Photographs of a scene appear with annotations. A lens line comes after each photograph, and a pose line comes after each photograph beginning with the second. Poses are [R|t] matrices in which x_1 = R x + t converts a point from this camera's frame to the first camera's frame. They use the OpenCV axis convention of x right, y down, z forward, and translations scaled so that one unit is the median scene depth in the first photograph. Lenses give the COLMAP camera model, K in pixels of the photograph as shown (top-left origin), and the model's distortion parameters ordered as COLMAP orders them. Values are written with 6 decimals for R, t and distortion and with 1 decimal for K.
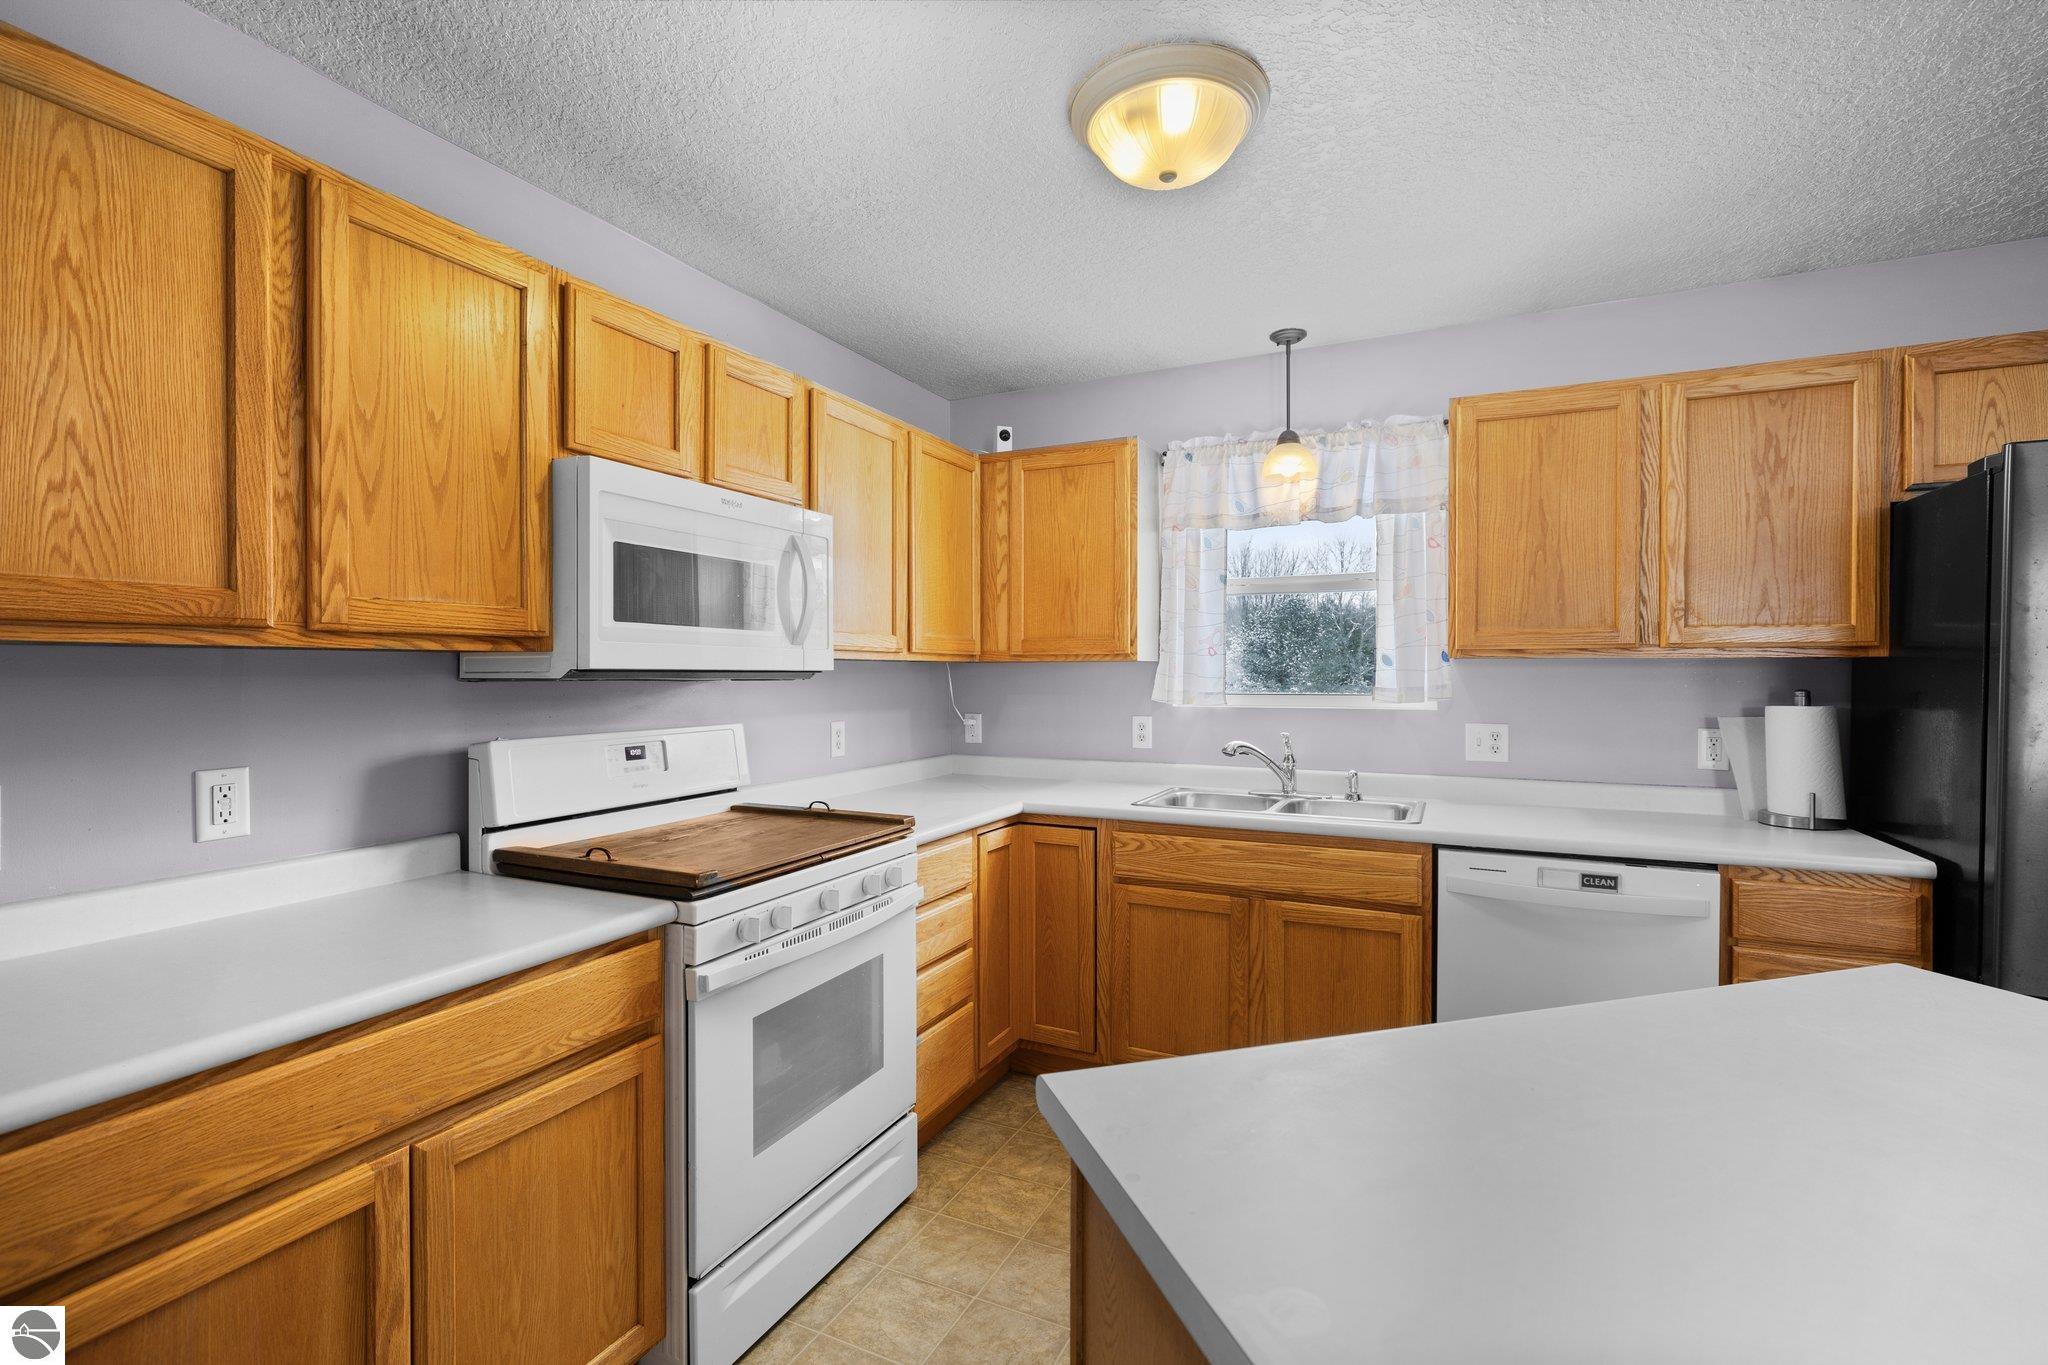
lens RADIAL K [[922.1, 0, 1024.0], [0, 922.1, 682.5], [0, 0, 1]] dist [-0.009949, -0.000045]
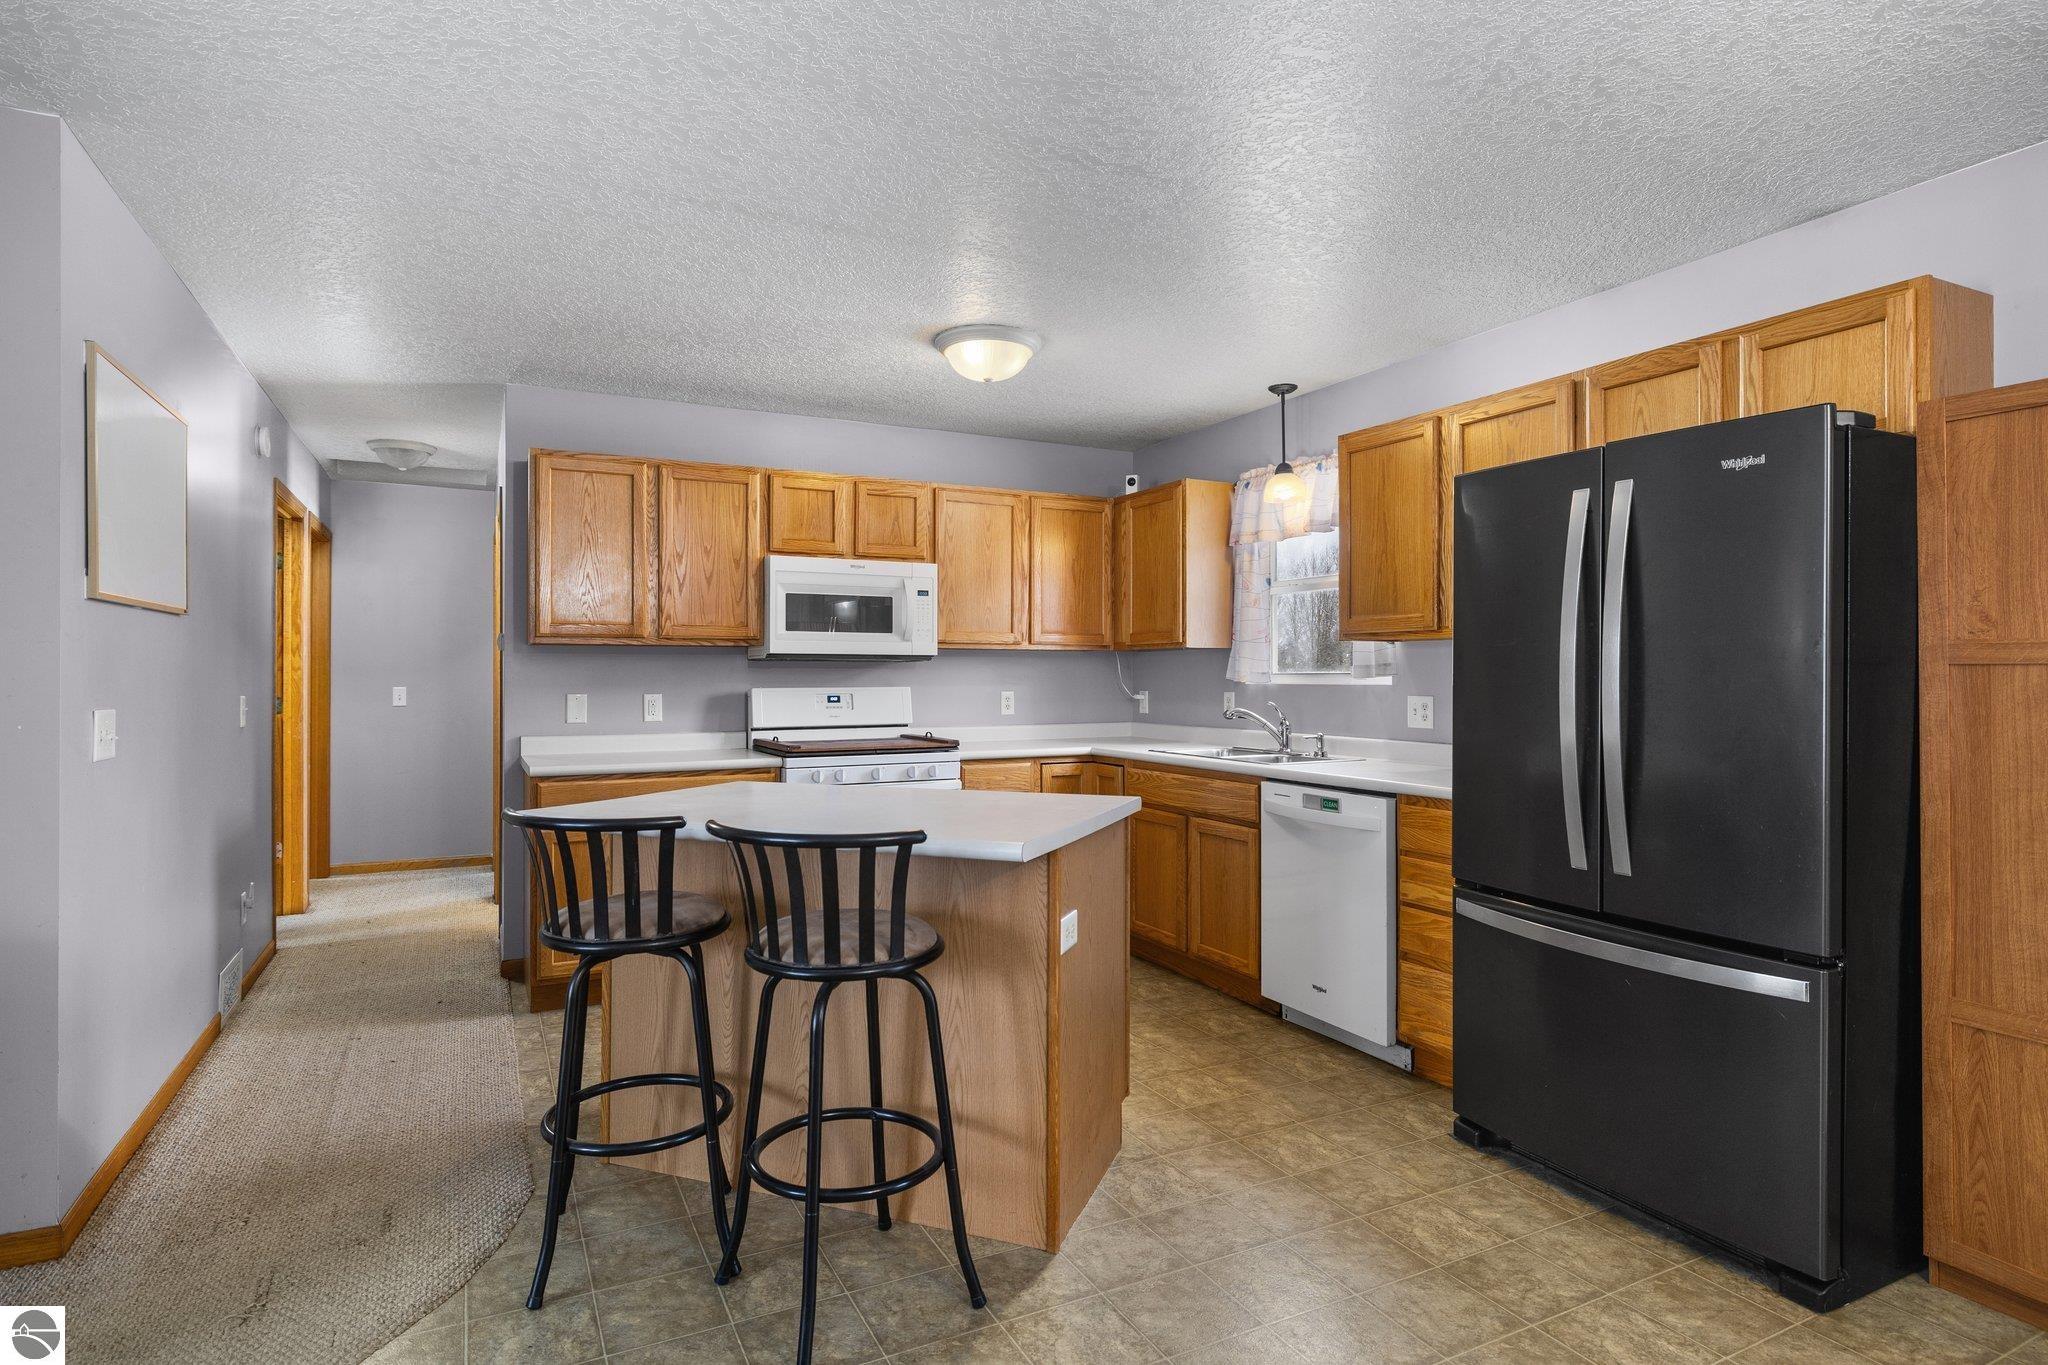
lens RADIAL K [[1082.5, 0, 1024.0], [0, 1082.5, 682.5], [0, 0, 1]] dist [-0.014127, -0.000166]
pose [[0.799780, 0.004047, -0.600279, 1.136757], [-0.006076, 0.999981, -0.001354, 0.039687], [0.600262, 0.004730, 0.799789, -0.505827]]
